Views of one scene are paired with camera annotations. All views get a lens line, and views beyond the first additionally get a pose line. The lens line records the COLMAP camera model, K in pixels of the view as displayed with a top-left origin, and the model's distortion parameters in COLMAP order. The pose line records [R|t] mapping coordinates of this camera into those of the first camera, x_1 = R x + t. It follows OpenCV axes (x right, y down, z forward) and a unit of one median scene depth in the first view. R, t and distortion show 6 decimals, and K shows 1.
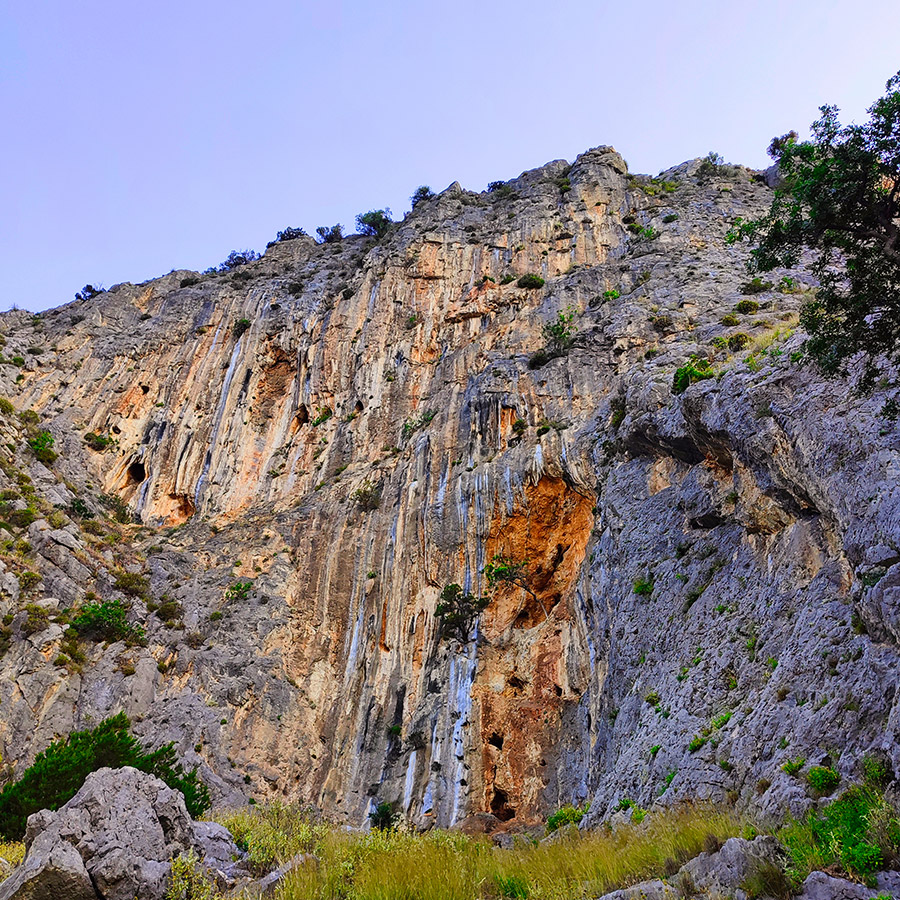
lens RADIAL K [[874.3, 0, 445.9], [0, 874.3, 426.3], [0, 0, 1]] dist [0.052053, 0.000000]
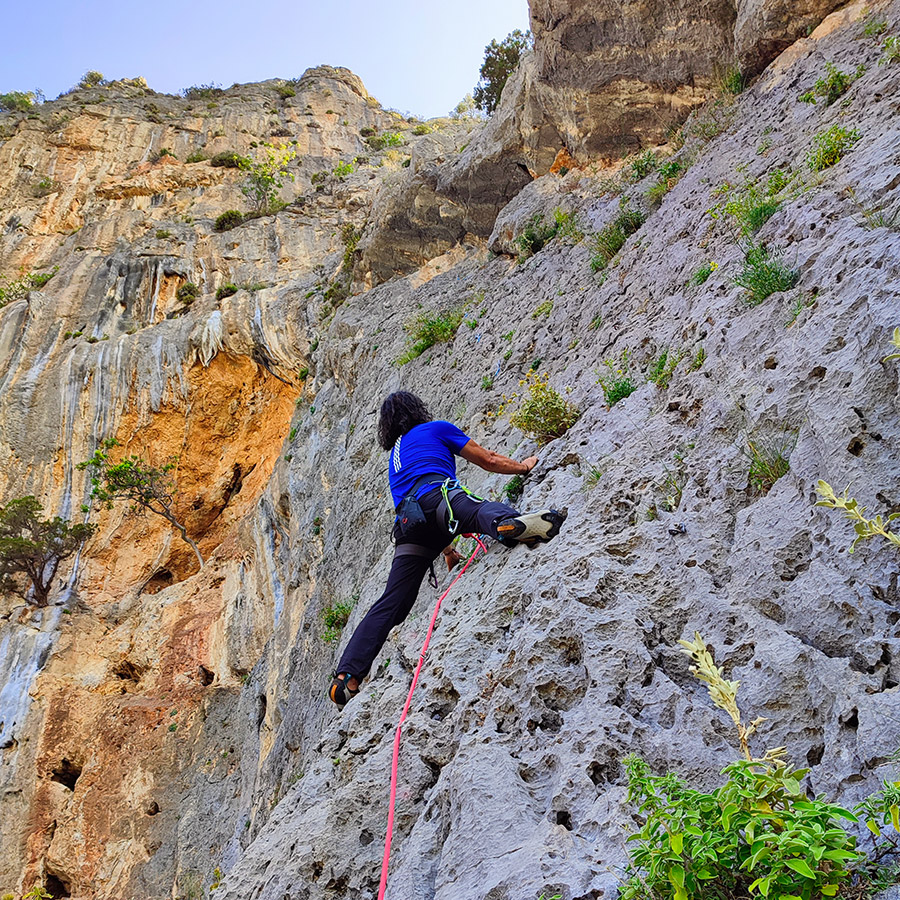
lens RADIAL K [[887.5, 0, 423.9], [0, 887.5, 524.6], [0, 0, 1]] dist [0.023486, 0.000000]
pose [[0.946303, 0.083611, 0.312282, 0.058641], [-0.084562, 0.996363, -0.010523, 0.154863], [-0.312026, -0.016450, 0.949931, 0.349529]]
